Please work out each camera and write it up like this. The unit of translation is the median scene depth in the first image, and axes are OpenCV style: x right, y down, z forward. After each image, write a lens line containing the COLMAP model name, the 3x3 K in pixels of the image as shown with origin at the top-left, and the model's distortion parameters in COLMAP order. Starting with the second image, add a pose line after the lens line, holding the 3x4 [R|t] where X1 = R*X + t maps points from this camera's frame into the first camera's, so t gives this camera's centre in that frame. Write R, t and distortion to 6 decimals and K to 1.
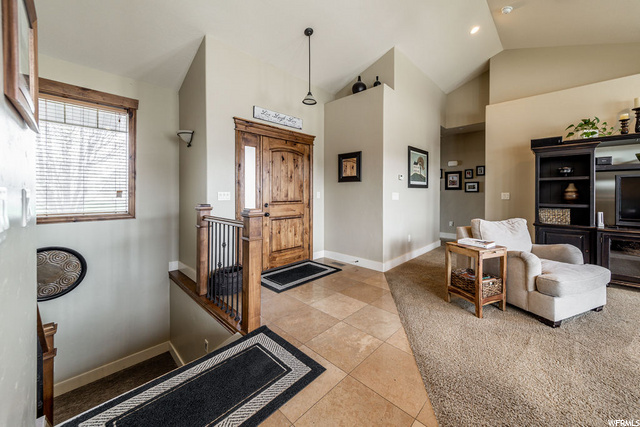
lens RADIAL K [[238.5, 0, 333.9], [0, 238.5, 193.8], [0, 0, 1]] dist [-0.001197, -0.000017]
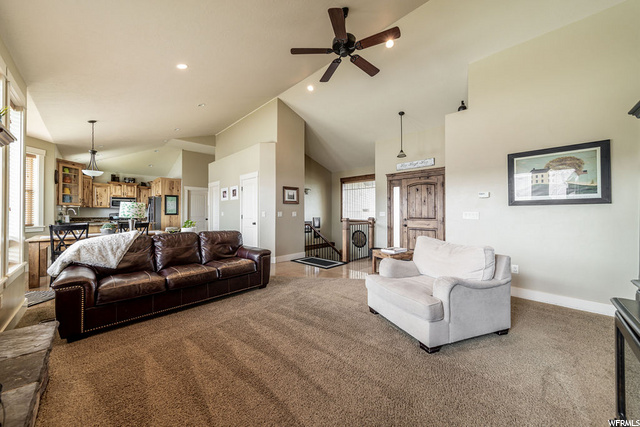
lens RADIAL K [[229.6, 0, 314.1], [0, 229.6, 210.9], [0, 0, 1]] dist [0.003456, 0.000039]
pose [[-0.048601, -0.009676, -0.998771, 1.381408], [-0.003624, 0.999948, -0.009511, 0.002874], [0.998812, 0.003157, -0.048634, 0.446870]]
